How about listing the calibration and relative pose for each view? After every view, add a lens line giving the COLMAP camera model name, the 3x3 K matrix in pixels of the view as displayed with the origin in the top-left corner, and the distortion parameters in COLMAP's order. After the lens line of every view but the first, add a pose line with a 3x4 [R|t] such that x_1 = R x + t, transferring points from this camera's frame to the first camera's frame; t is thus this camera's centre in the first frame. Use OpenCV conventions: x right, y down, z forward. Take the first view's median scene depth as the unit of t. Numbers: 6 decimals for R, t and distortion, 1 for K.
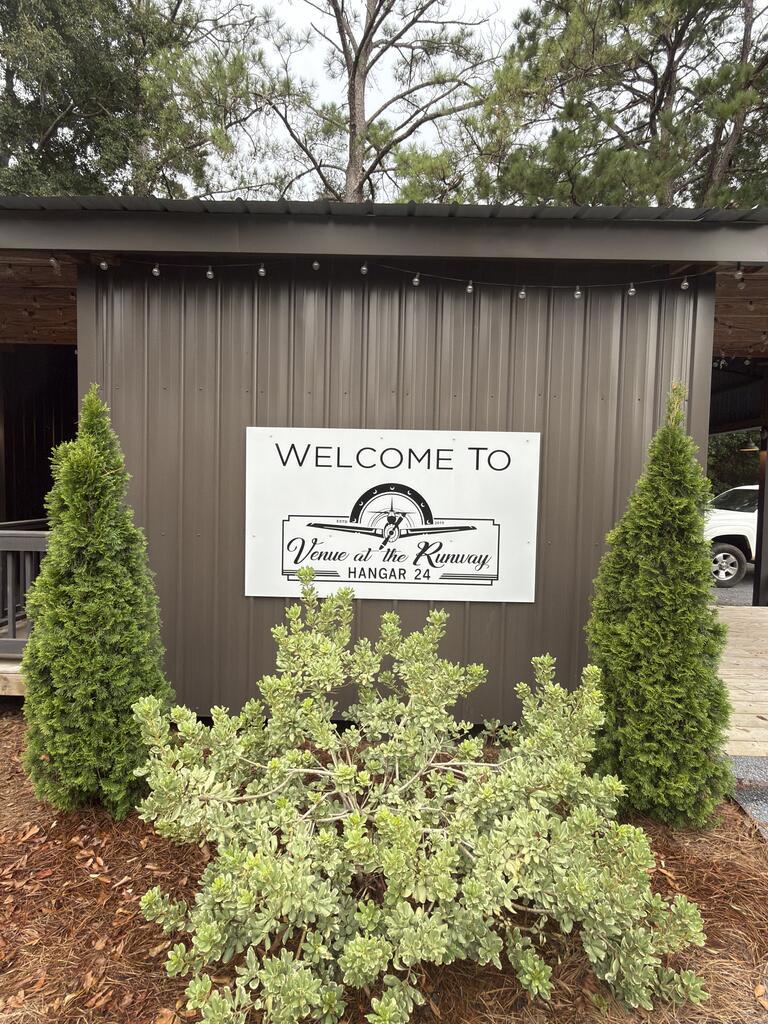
lens RADIAL K [[530.7, 0, 383.7], [0, 530.7, 515.0], [0, 0, 1]] dist [-0.000004, -0.000037]
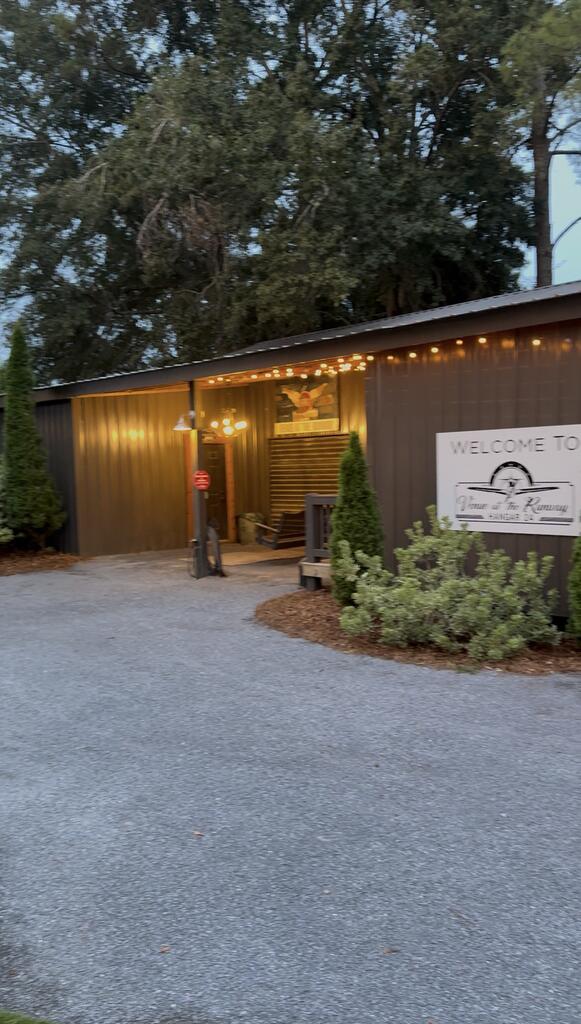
lens RADIAL K [[852.4, 0, 290.4], [0, 852.4, 512.2], [0, 0, 1]] dist [-0.001643, -0.000131]
pose [[0.686361, -0.000113, -0.727261, 1.449992], [0.000627, 1.000000, 0.000436, 0.094624], [0.727260, -0.000756, 0.686361, -1.282304]]
